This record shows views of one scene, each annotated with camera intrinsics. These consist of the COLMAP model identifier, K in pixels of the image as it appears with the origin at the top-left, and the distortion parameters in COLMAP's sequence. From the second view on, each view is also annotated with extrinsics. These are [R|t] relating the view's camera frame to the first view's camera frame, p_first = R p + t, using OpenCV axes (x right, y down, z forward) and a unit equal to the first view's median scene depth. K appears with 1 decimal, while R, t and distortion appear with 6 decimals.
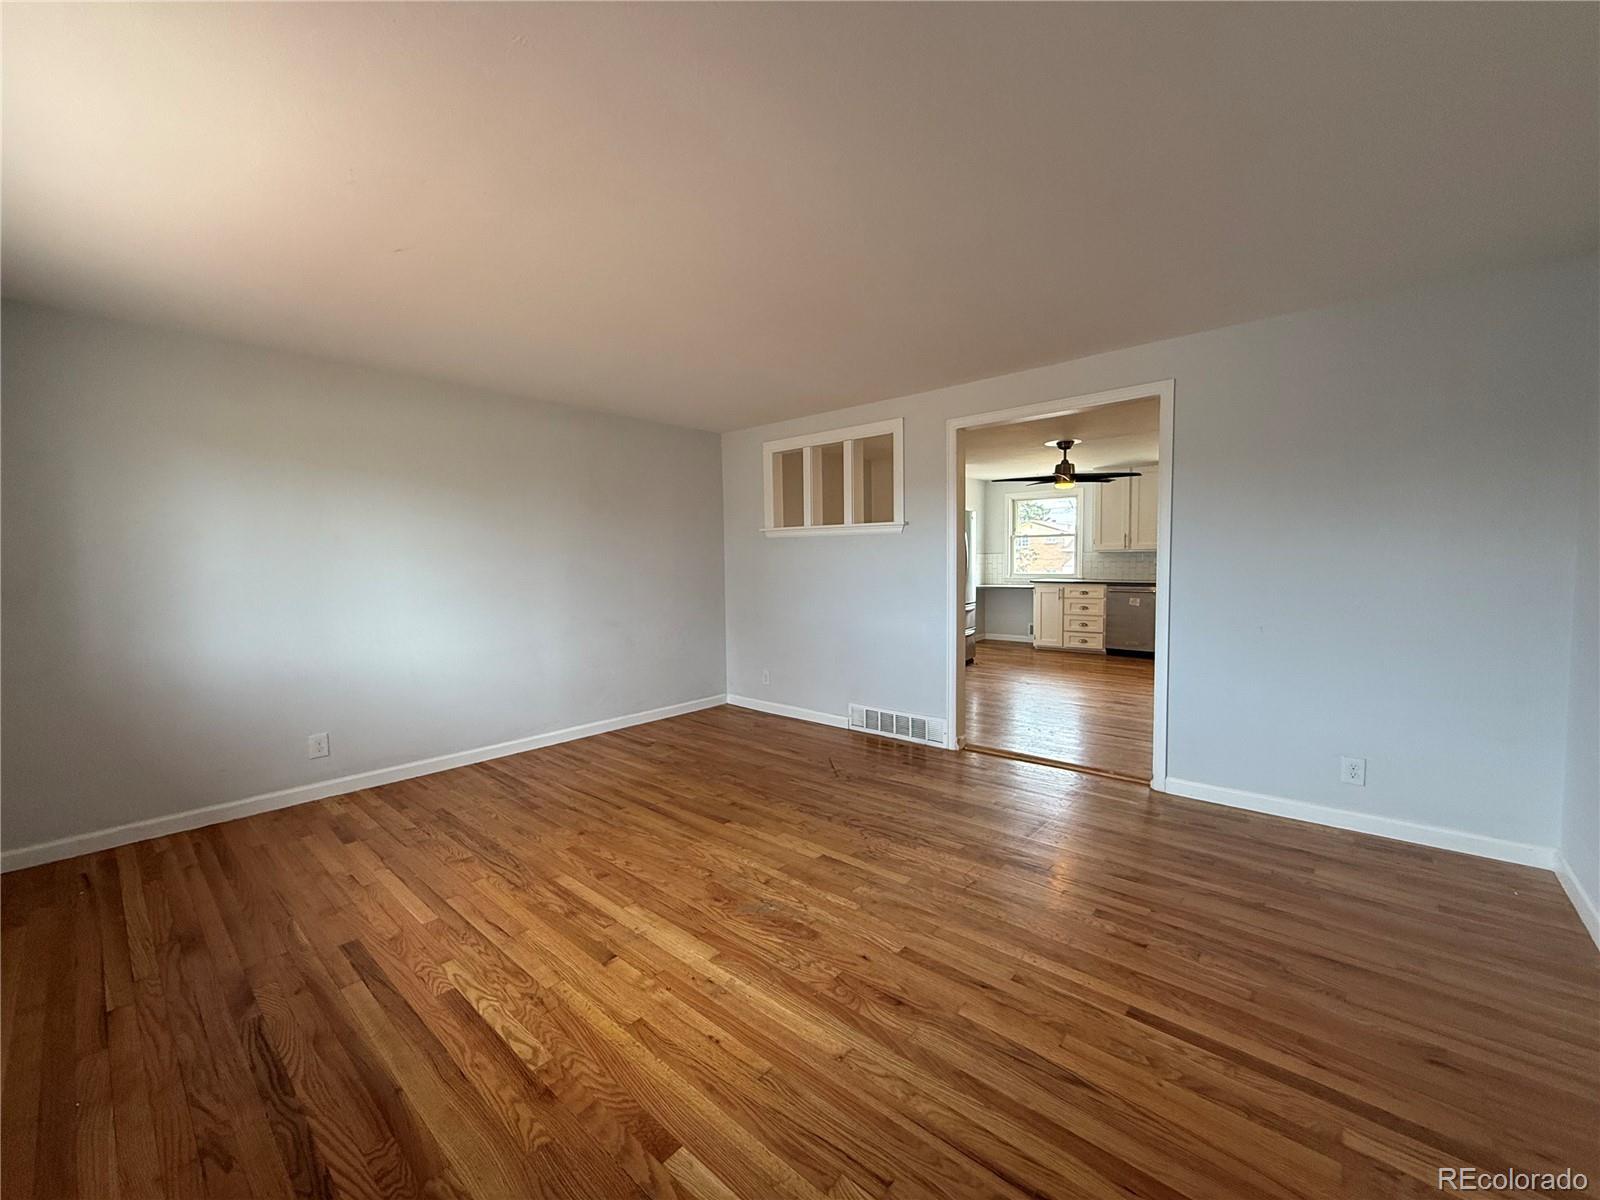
lens RADIAL K [[637.2, 0, 789.9], [0, 637.2, 601.2], [0, 0, 1]] dist [-0.001864, -0.000089]
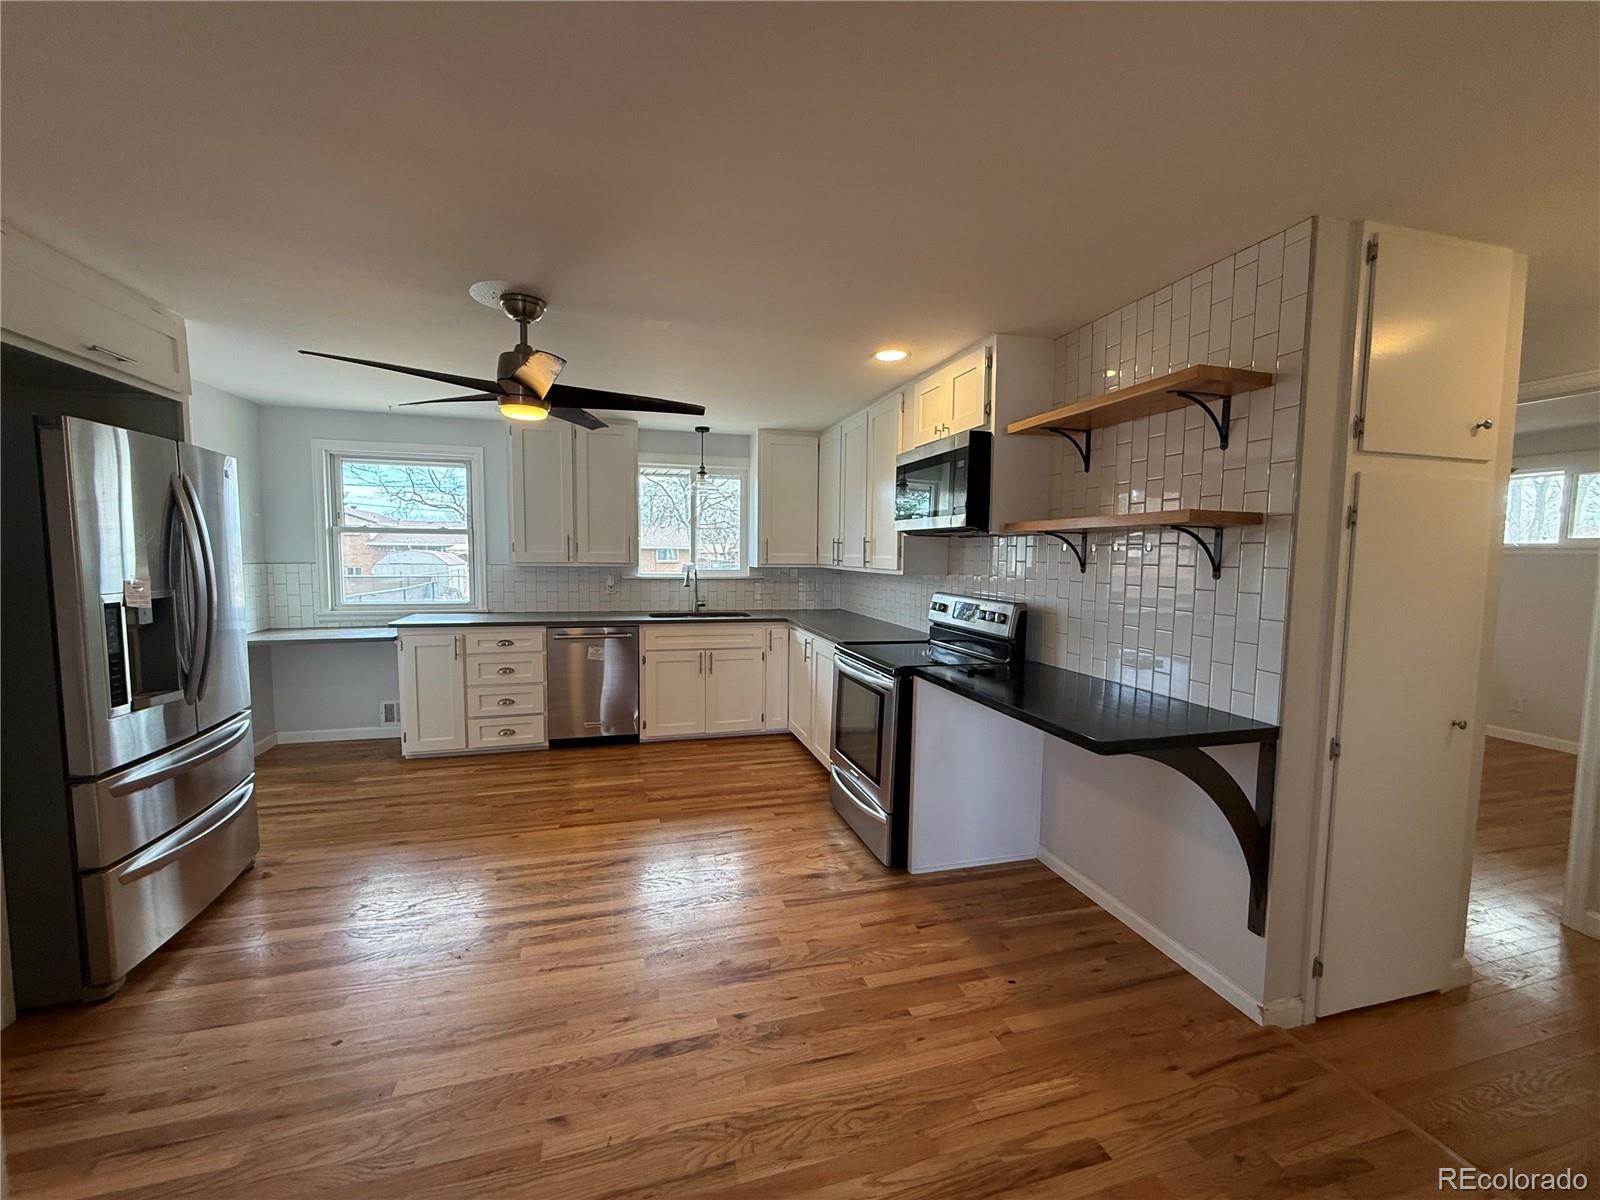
lens RADIAL K [[637.2, 0, 796.6], [0, 637.2, 600.8], [0, 0, 1]] dist [-0.001864, -0.000089]
pose [[0.536370, -0.044584, 0.842805, 0.134536], [0.037403, 0.998878, 0.029037, -0.050756], [-0.843154, 0.015949, 0.537435, 0.470167]]
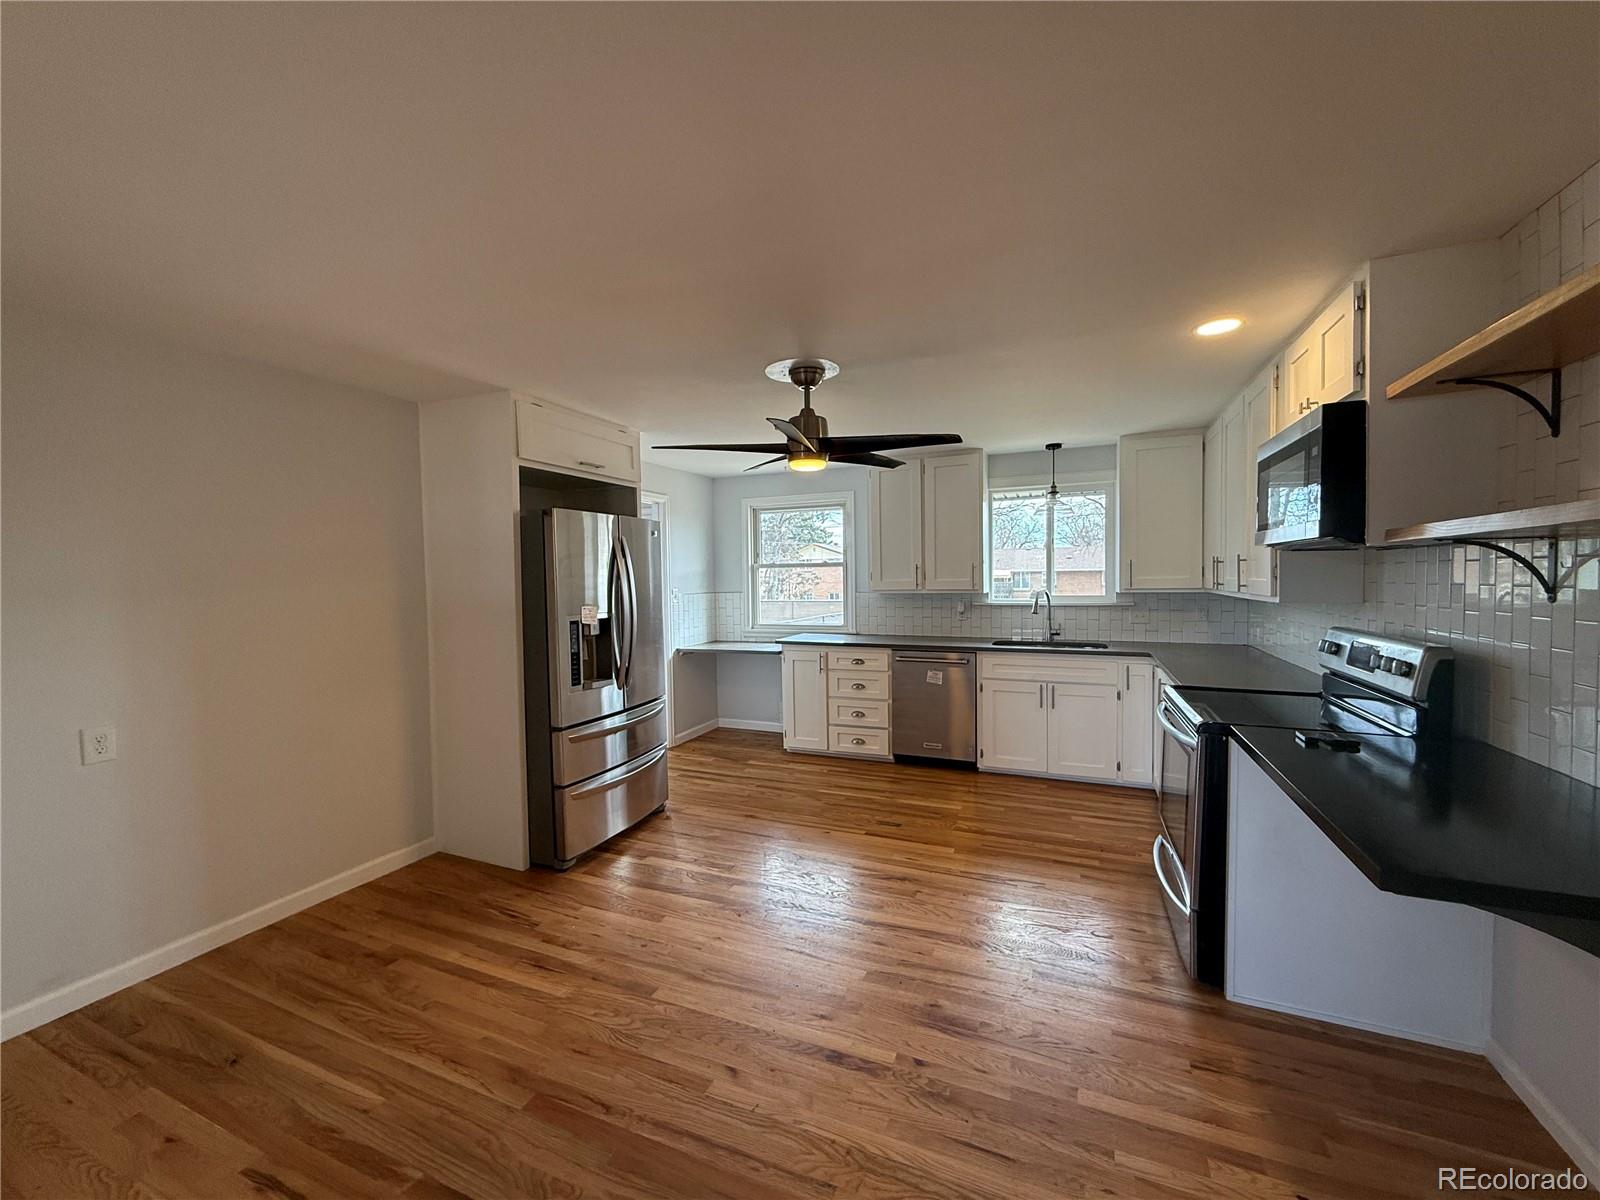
lens RADIAL K [[637.2, 0, 796.3], [0, 637.2, 600.8], [0, 0, 1]] dist [-0.001864, -0.000089]
pose [[0.947887, -0.012369, 0.318366, 0.199629], [0.023020, 0.999293, -0.029714, -0.050200], [-0.317773, 0.035495, 0.947502, 0.412634]]
